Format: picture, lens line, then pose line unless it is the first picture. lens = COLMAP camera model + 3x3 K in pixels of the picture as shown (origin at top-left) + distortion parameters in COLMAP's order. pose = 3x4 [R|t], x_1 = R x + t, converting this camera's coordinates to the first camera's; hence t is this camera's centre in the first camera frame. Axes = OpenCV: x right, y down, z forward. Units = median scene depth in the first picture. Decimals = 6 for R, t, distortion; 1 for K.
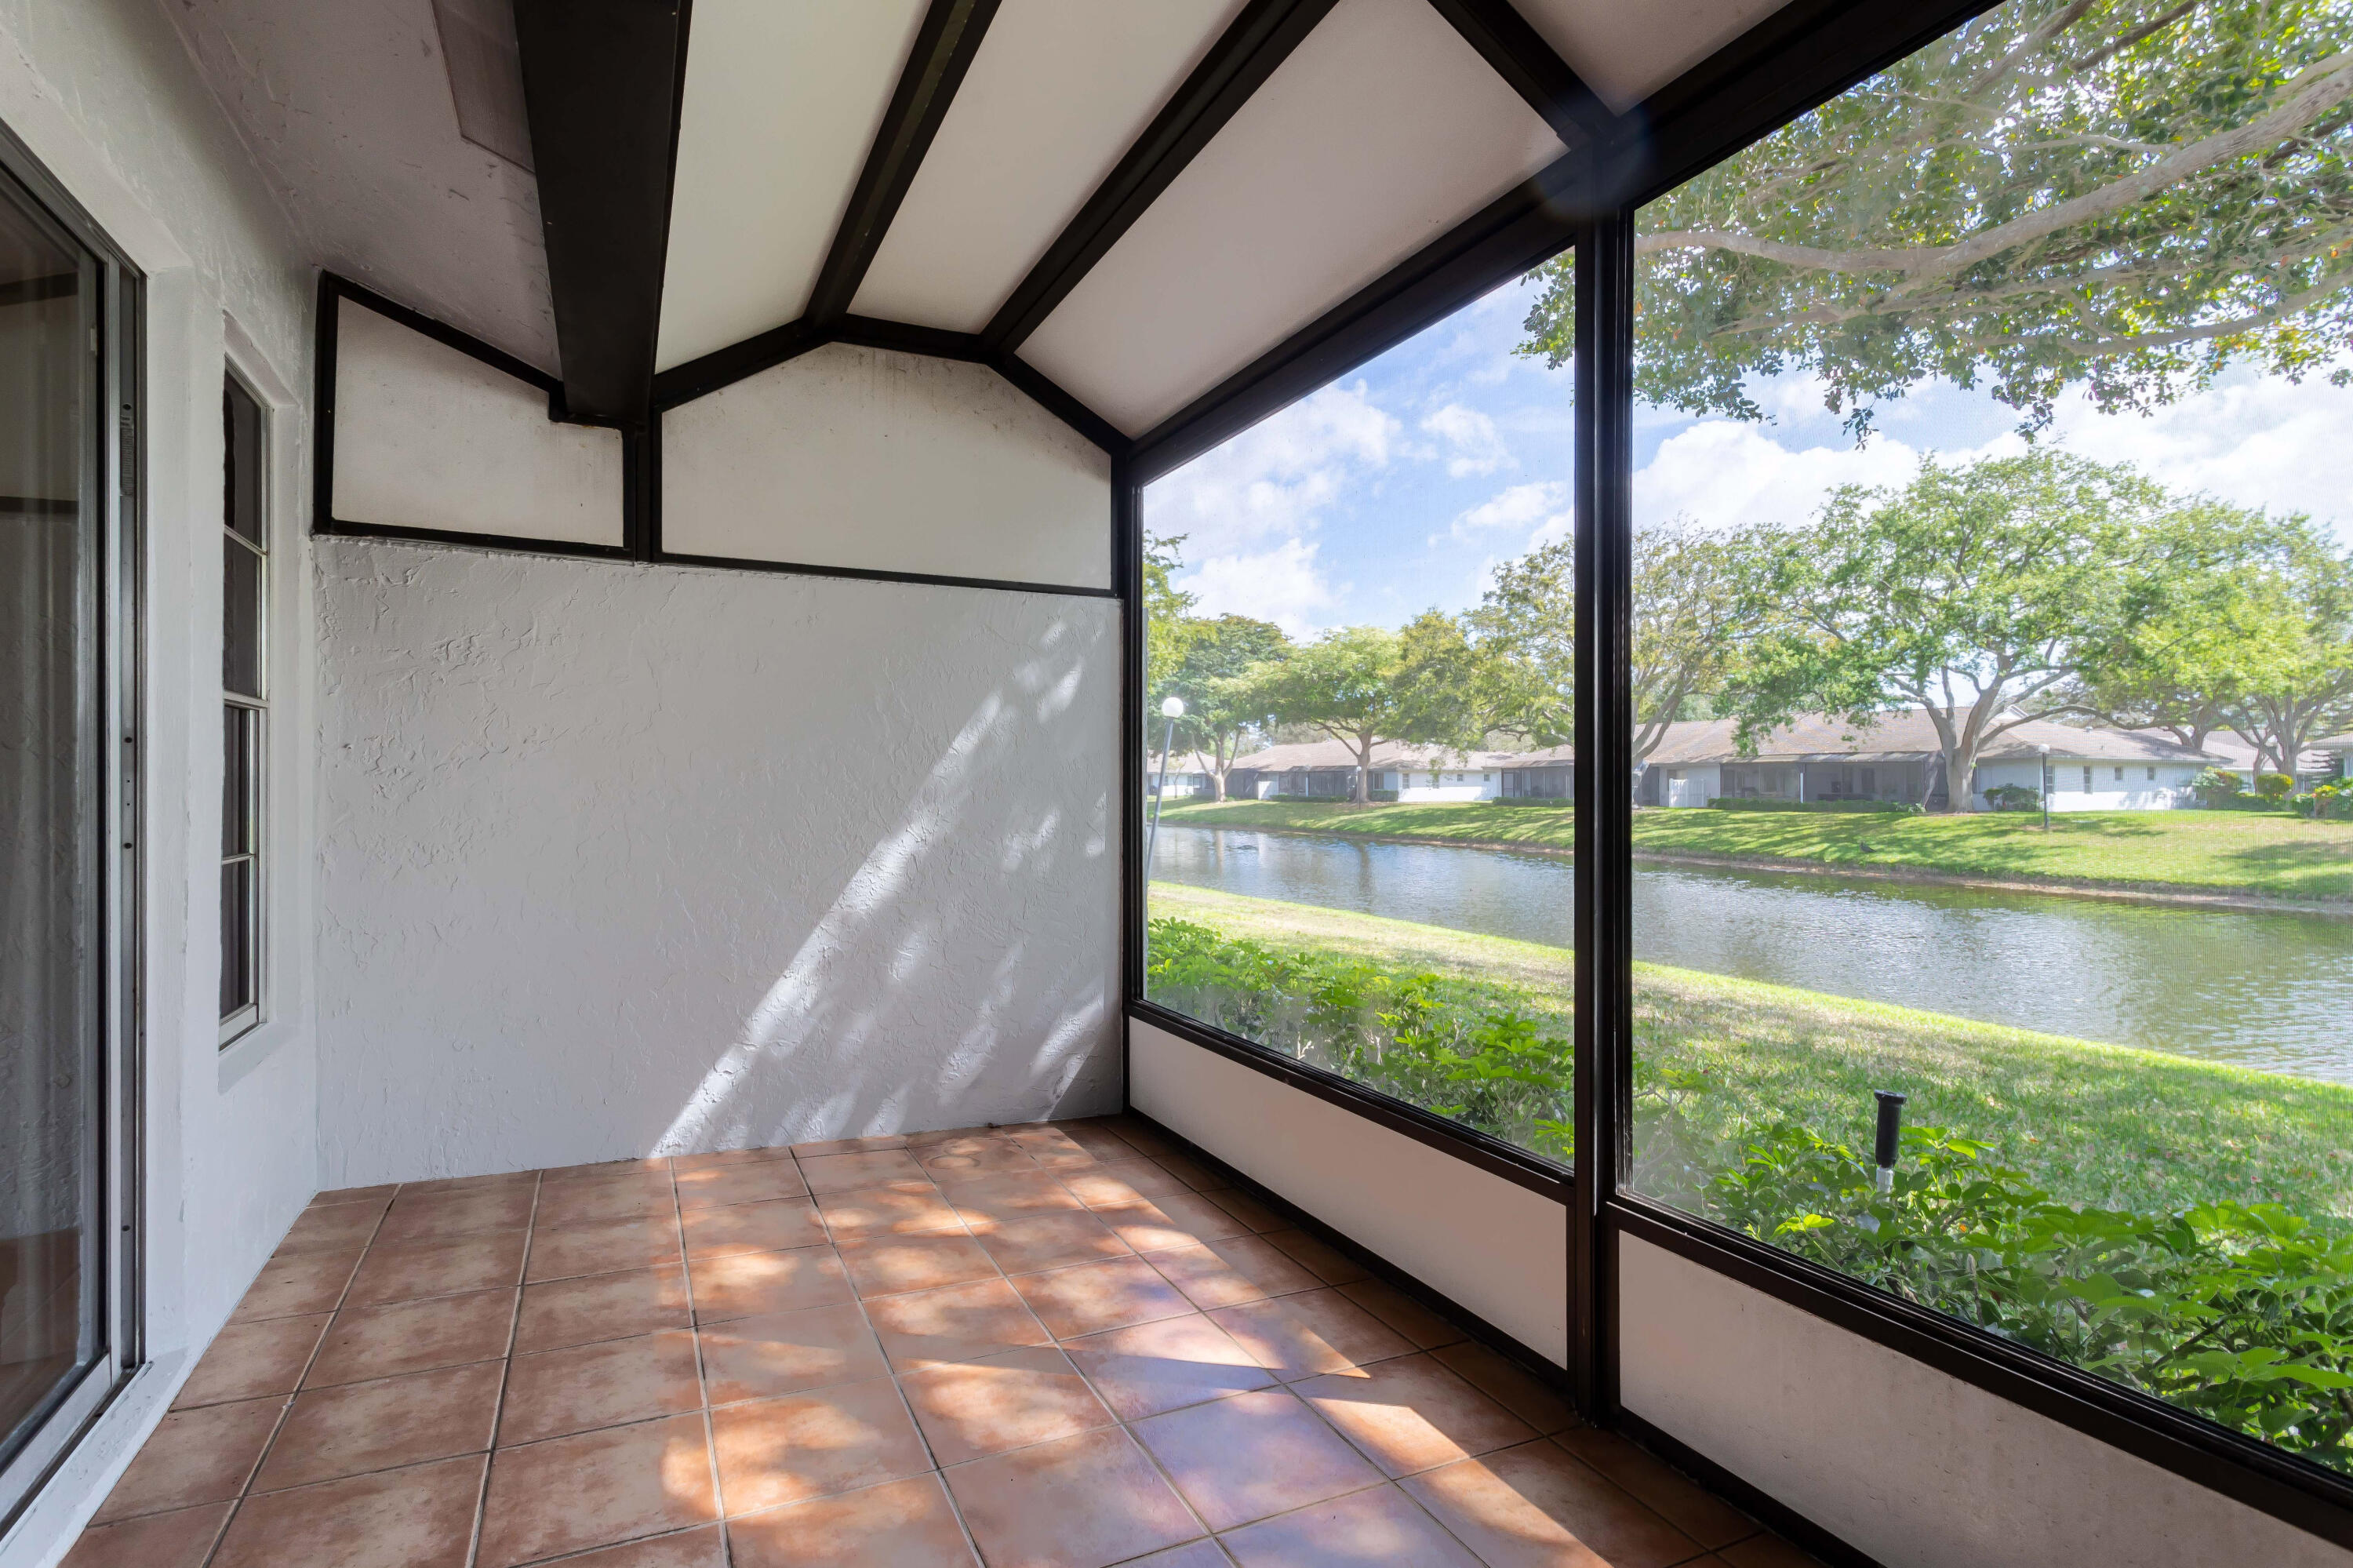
lens RADIAL K [[1145.4, 0, 1152.2], [0, 1145.4, 788.0], [0, 0, 1]] dist [-0.000844, 0.000185]
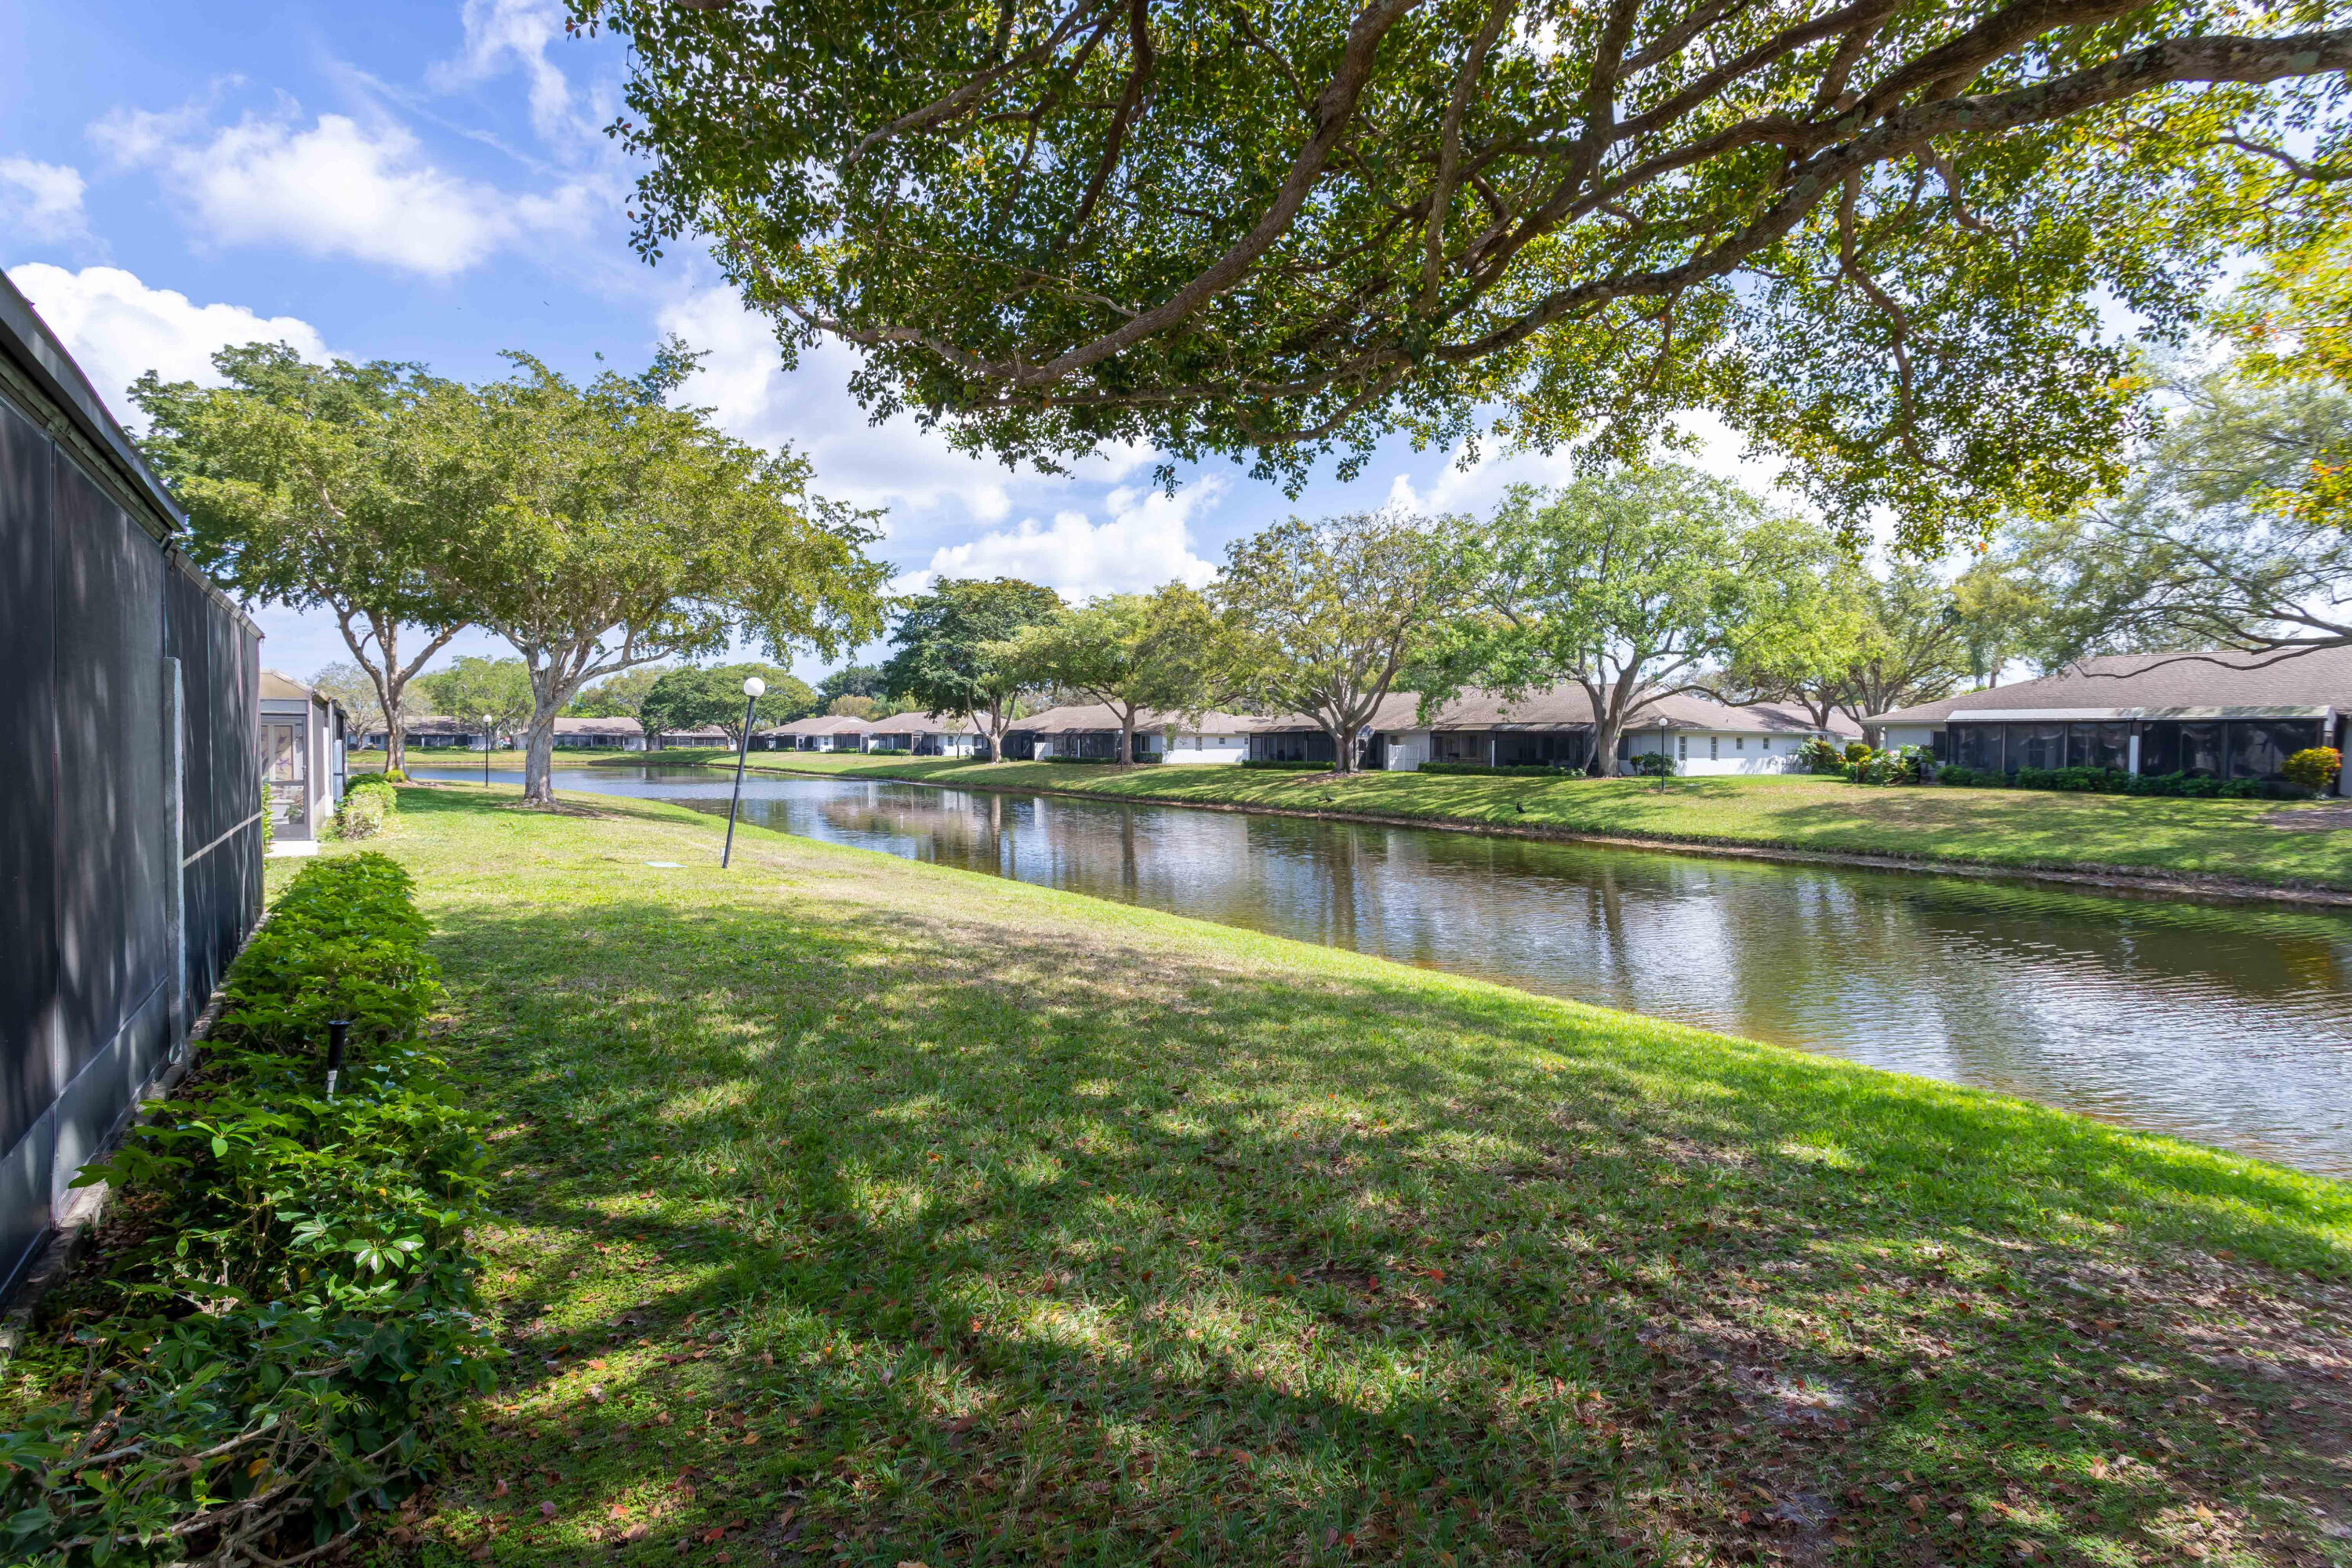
lens RADIAL K [[1144.9, 0, 1189.6], [0, 1144.9, 772.0], [0, 0, 1]] dist [-0.000844, 0.000185]
pose [[0.985718, 0.002313, 0.168386, 0.097744], [-0.006212, 0.999725, 0.022631, -0.006368], [-0.168288, -0.023354, 0.985461, -0.052442]]
